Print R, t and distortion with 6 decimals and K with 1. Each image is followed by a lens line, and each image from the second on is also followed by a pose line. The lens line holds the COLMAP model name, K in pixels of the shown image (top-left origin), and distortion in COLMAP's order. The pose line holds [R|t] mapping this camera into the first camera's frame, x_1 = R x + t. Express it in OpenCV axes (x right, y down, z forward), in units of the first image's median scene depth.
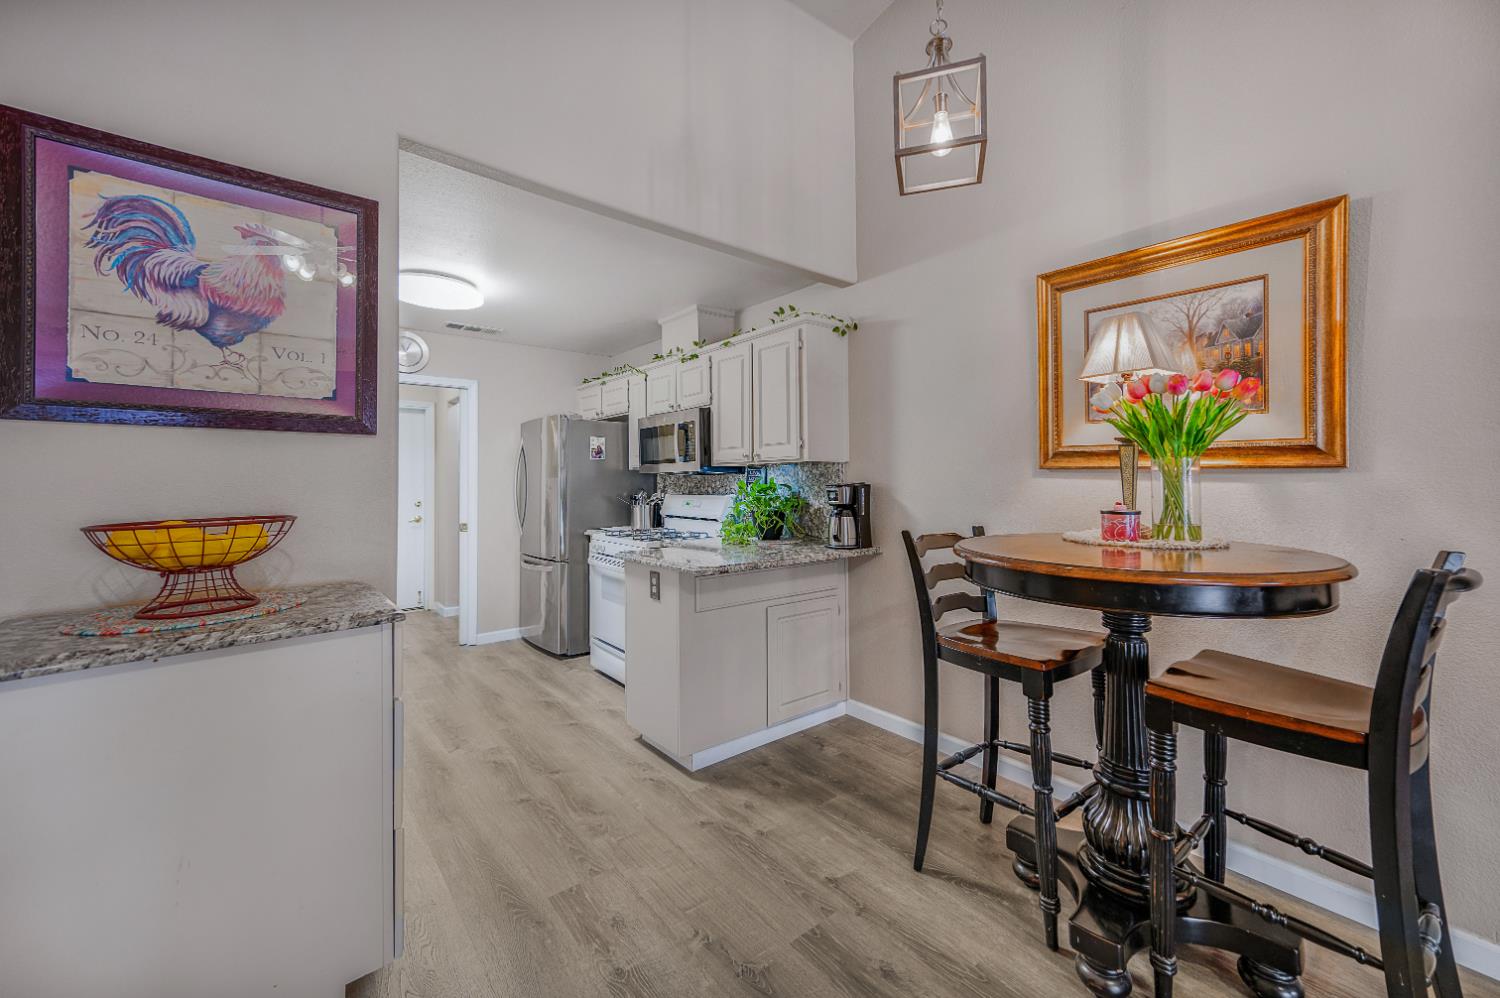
lens RADIAL K [[592.7, 0, 759.6], [0, 592.7, 473.1], [0, 0, 1]] dist [0.018553, 0.000084]
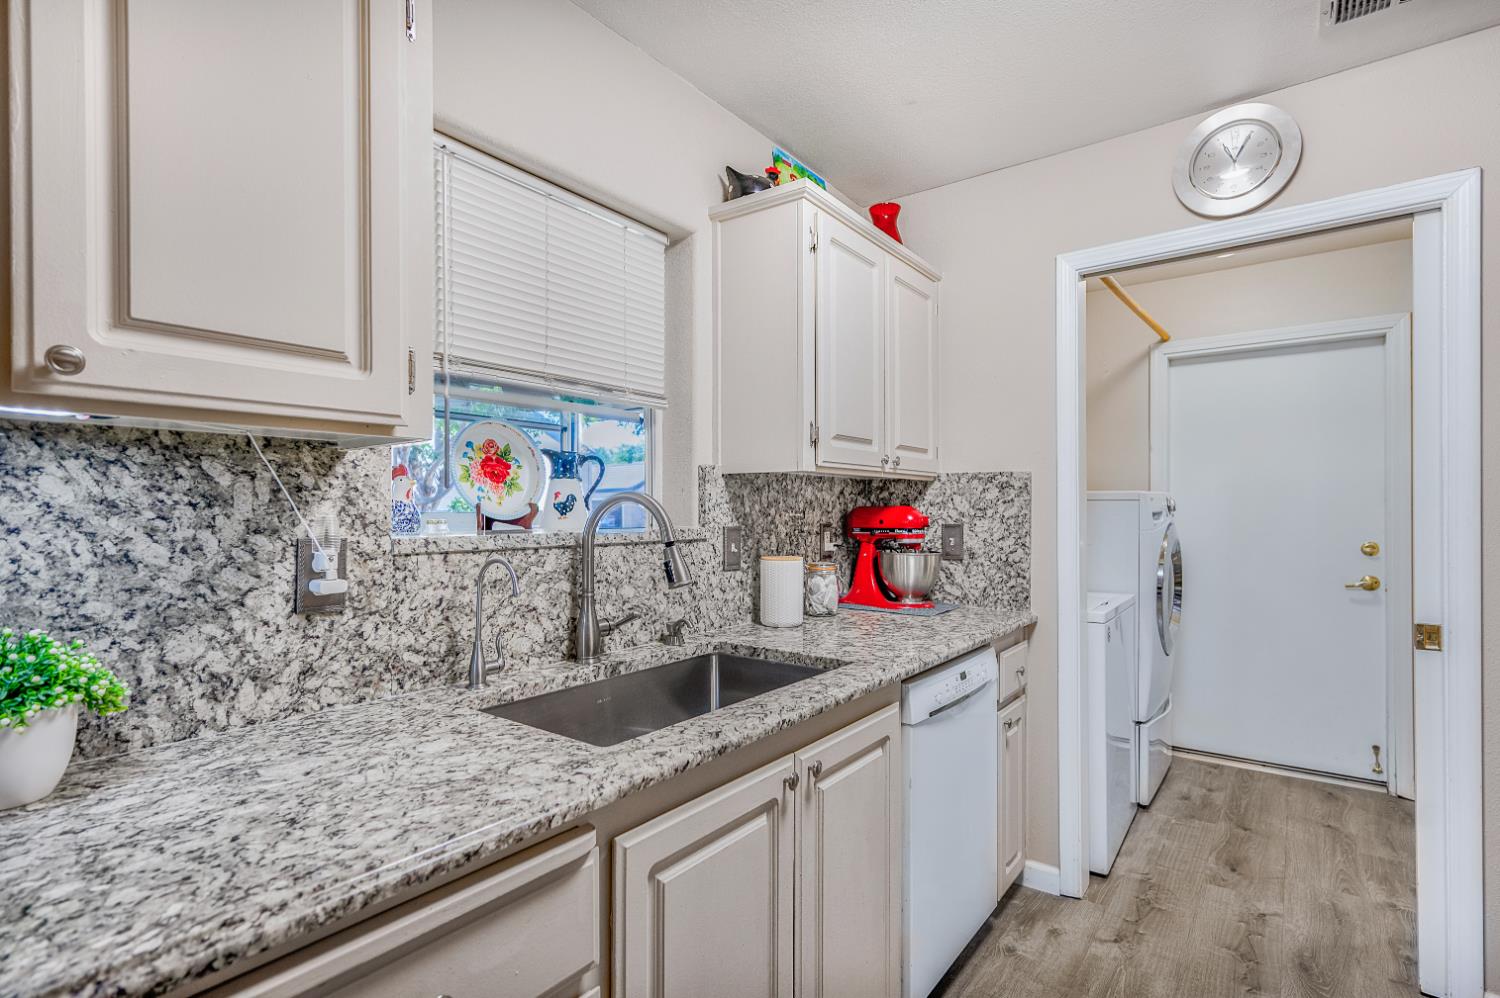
lens RADIAL K [[725.7, 0, 751.5], [0, 725.7, 508.8], [0, 0, 1]] dist [0.008753, -0.000080]
pose [[0.236321, 0.005377, -0.971660, -0.285418], [0.017528, 0.999798, 0.009795, 0.014829], [0.971517, -0.019346, 0.236179, 0.797271]]
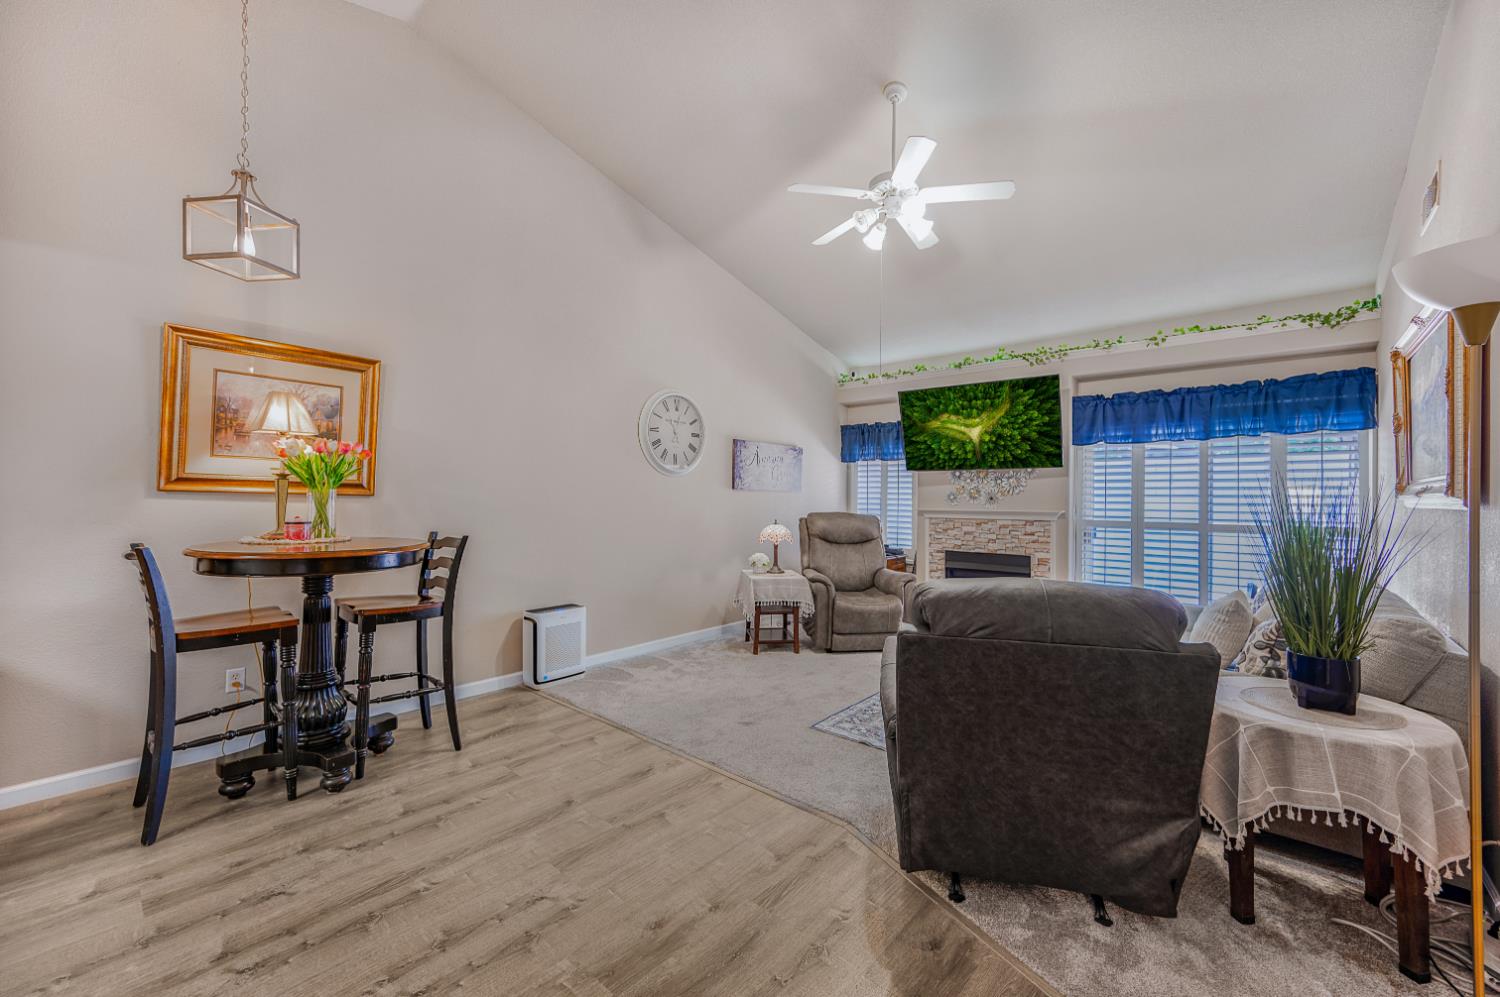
lens RADIAL K [[598.2, 0, 749.6], [0, 598.2, 496.8], [0, 0, 1]] dist [0.013057, -0.000088]
pose [[-0.152646, 0.006891, 0.988257, -0.629879], [-0.023680, 0.999663, -0.010628, -0.007192], [-0.987997, -0.025024, -0.152431, 0.039289]]
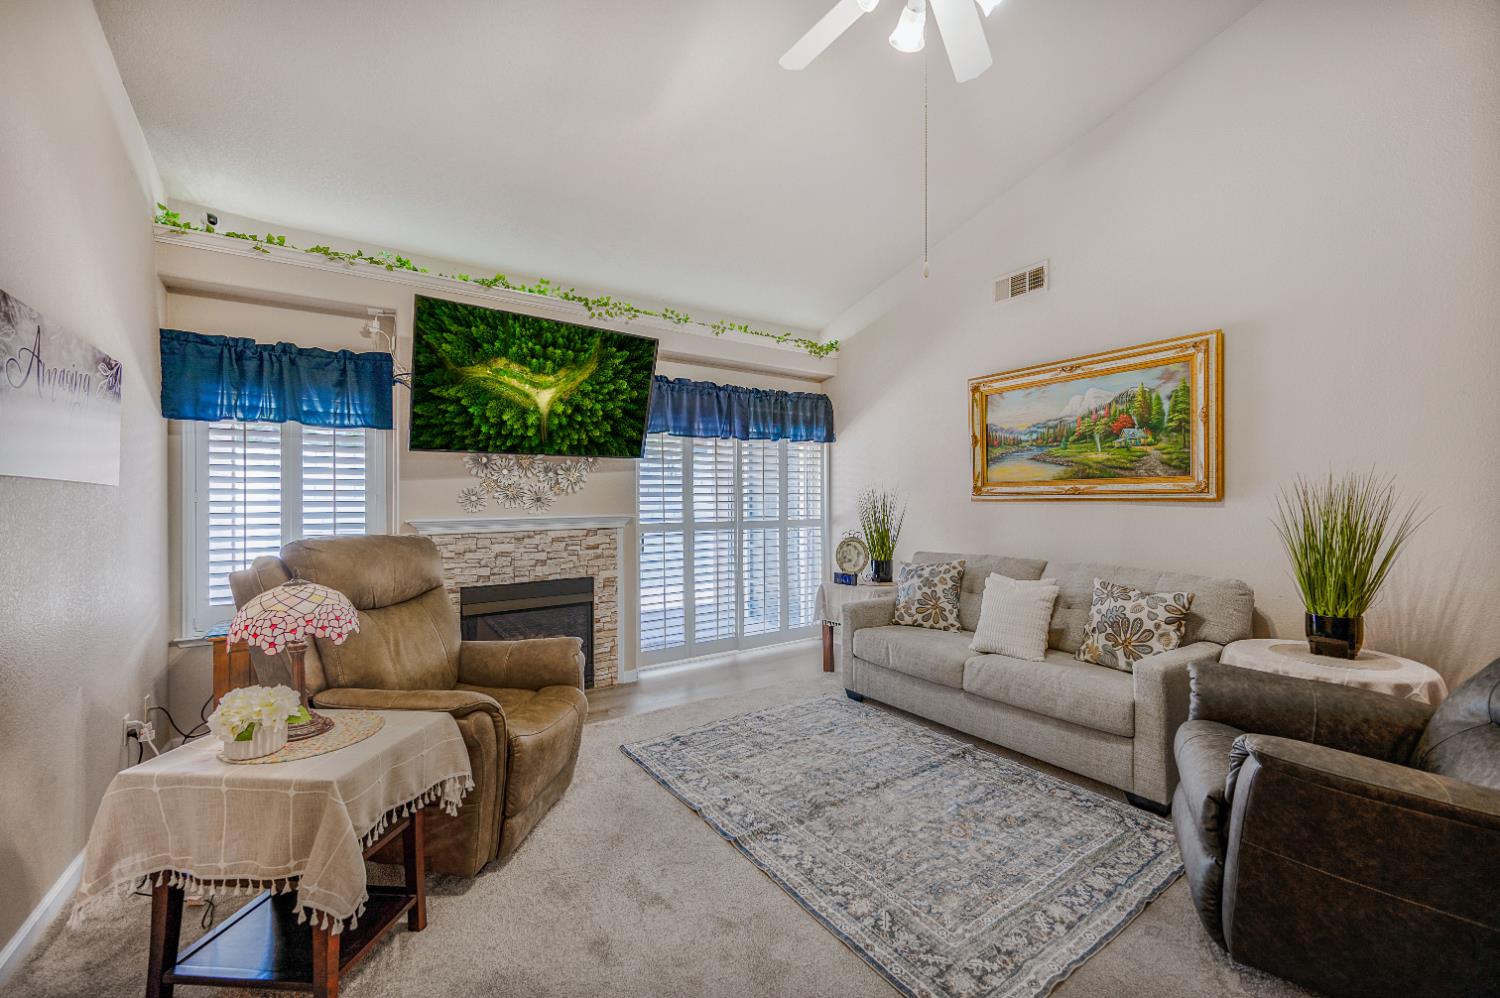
lens RADIAL K [[599.6, 0, 752.5], [0, 599.6, 502.9], [0, 0, 1]] dist [0.002658, 0.000290]
pose [[-0.995773, 0.012434, 0.091005, 0.488886], [0.011475, 0.999873, -0.011050, -0.013154], [-0.091131, -0.009959, -0.995789, 0.210665]]
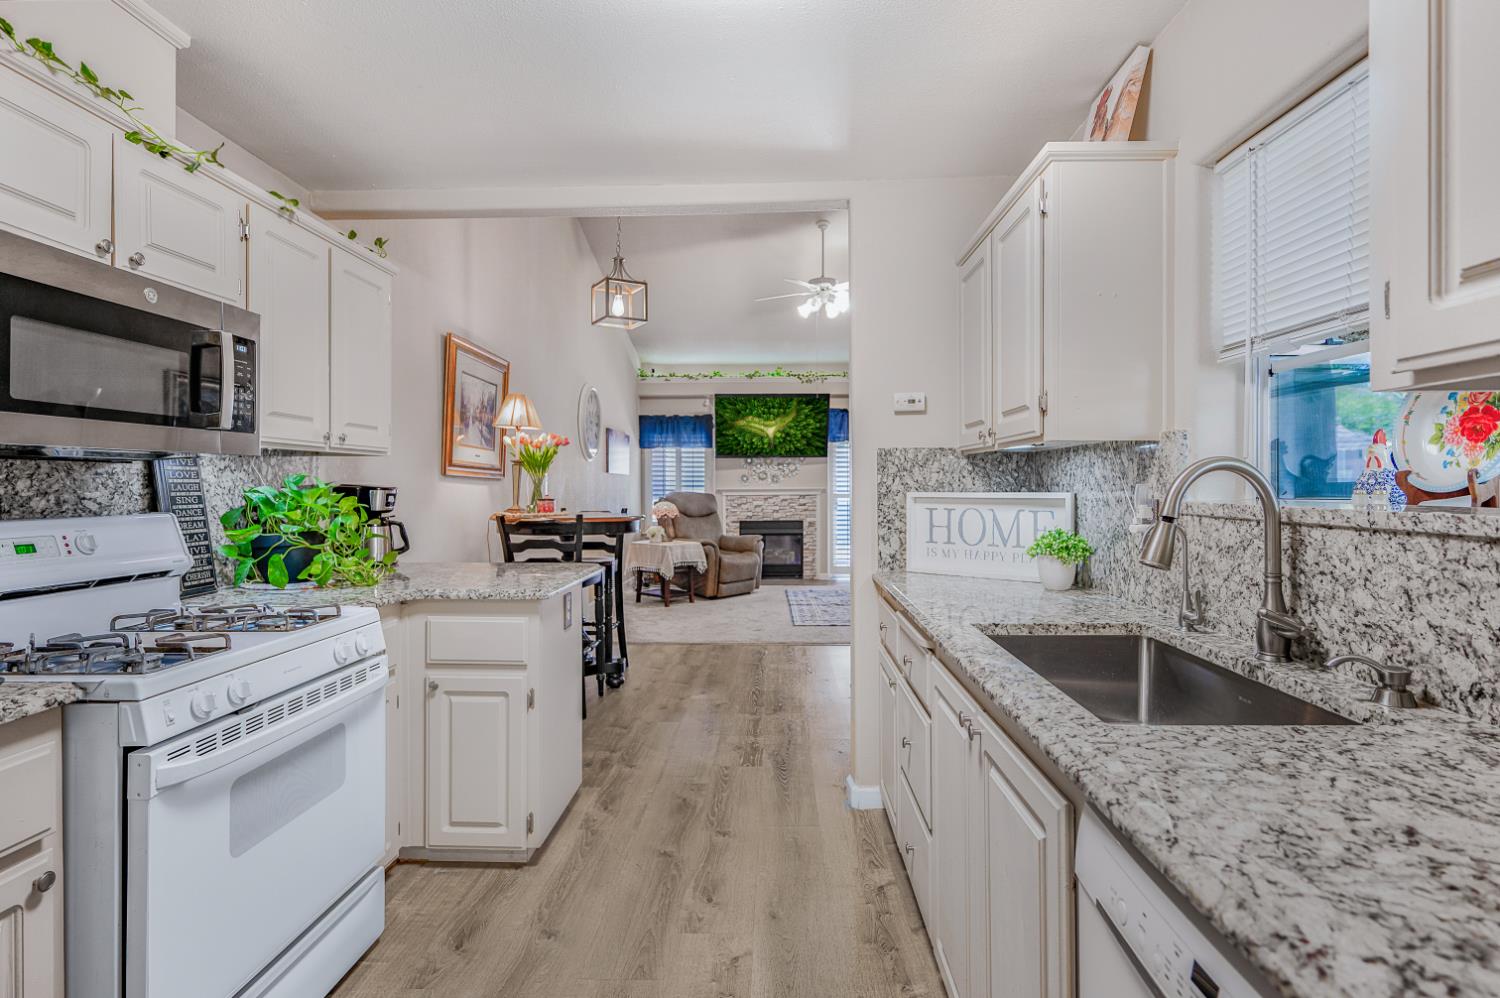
lens RADIAL K [[742.8, 0, 755.3], [0, 742.8, 497.8], [0, 0, 1]] dist [0.001283, 0.000181]
pose [[-0.753631, -0.003692, 0.657287, -0.855133], [-0.003195, 0.999993, 0.001954, 0.029007], [-0.657290, -0.000627, -0.753638, 1.329728]]
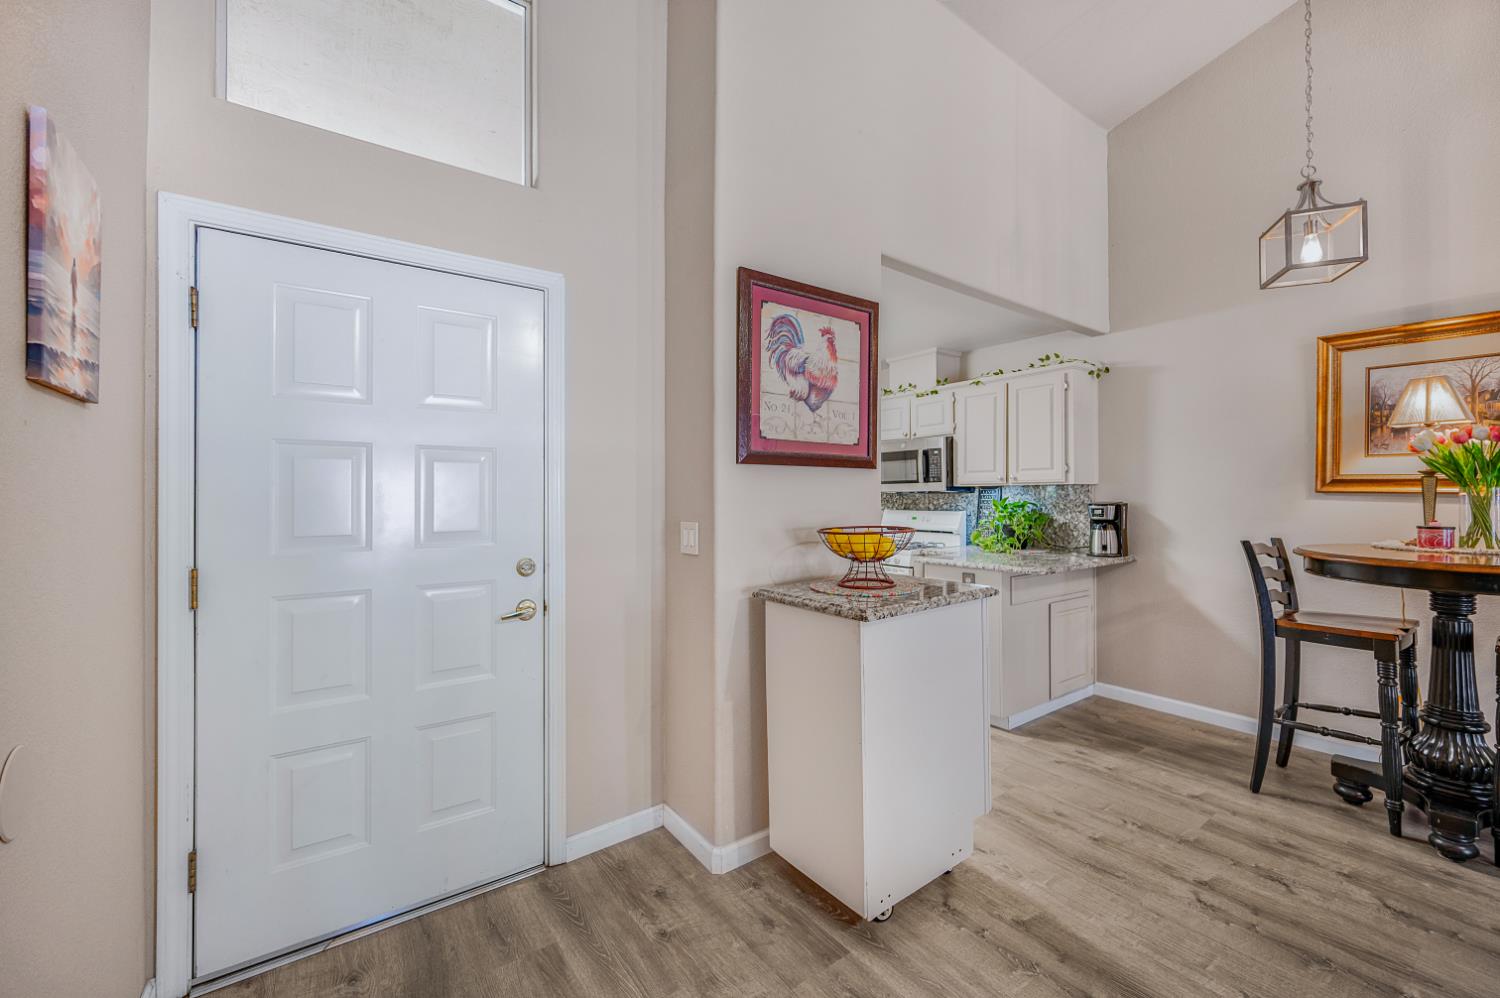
lens RADIAL K [[597.4, 0, 755.8], [0, 597.4, 496.2], [0, 0, 1]] dist [-0.000852, -0.000330]
pose [[0.998440, 0.003051, -0.055749, -0.465517], [-0.002142, 0.999864, 0.016363, -0.012555], [0.055791, -0.016218, 0.998311, -0.231601]]
